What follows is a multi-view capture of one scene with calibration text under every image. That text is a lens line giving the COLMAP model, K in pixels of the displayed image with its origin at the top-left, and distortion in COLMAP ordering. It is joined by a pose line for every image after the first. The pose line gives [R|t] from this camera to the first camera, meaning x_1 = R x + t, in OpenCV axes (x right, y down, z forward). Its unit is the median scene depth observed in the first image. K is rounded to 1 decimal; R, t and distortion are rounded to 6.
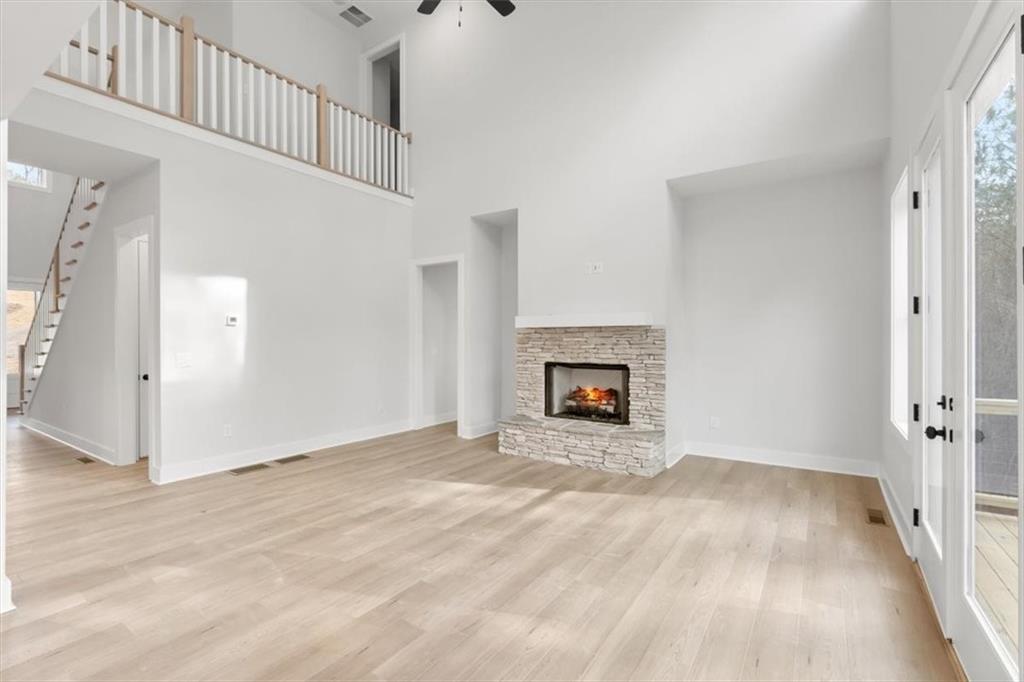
lens RADIAL K [[466.7, 0, 508.1], [0, 466.7, 343.4], [0, 0, 1]] dist [-0.012386, -0.000164]
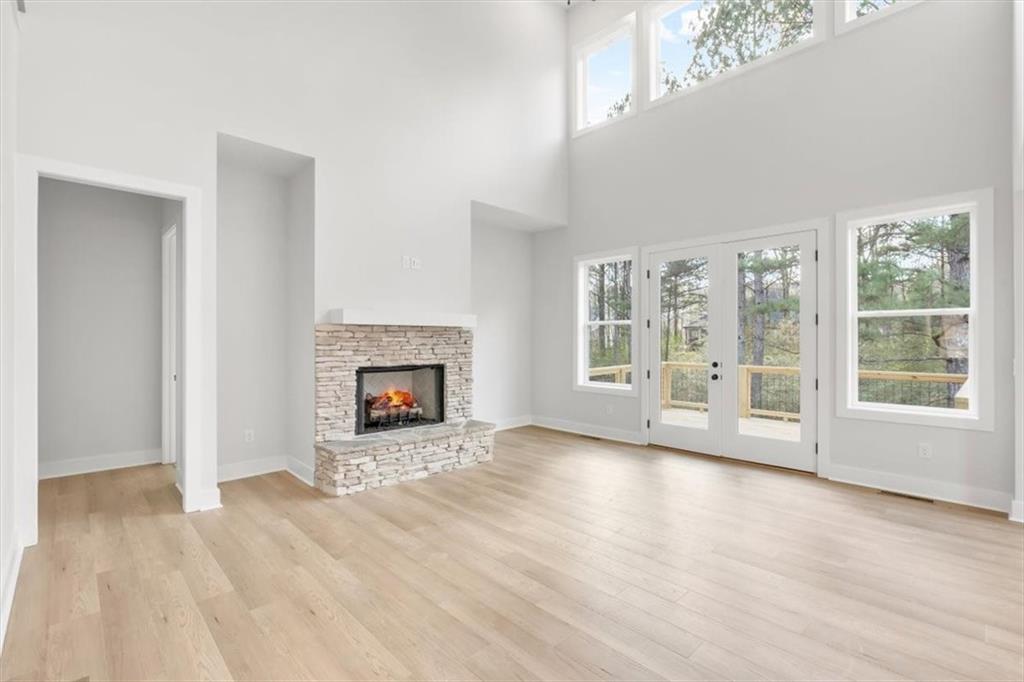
lens RADIAL K [[466.7, 0, 511.0], [0, 466.7, 338.7], [0, 0, 1]] dist [-0.012386, -0.000164]
pose [[0.199245, 0.000582, 0.979950, -0.709144], [0.002238, 0.999997, -0.001049, -0.008883], [-0.979947, 0.002402, 0.199243, 0.630184]]
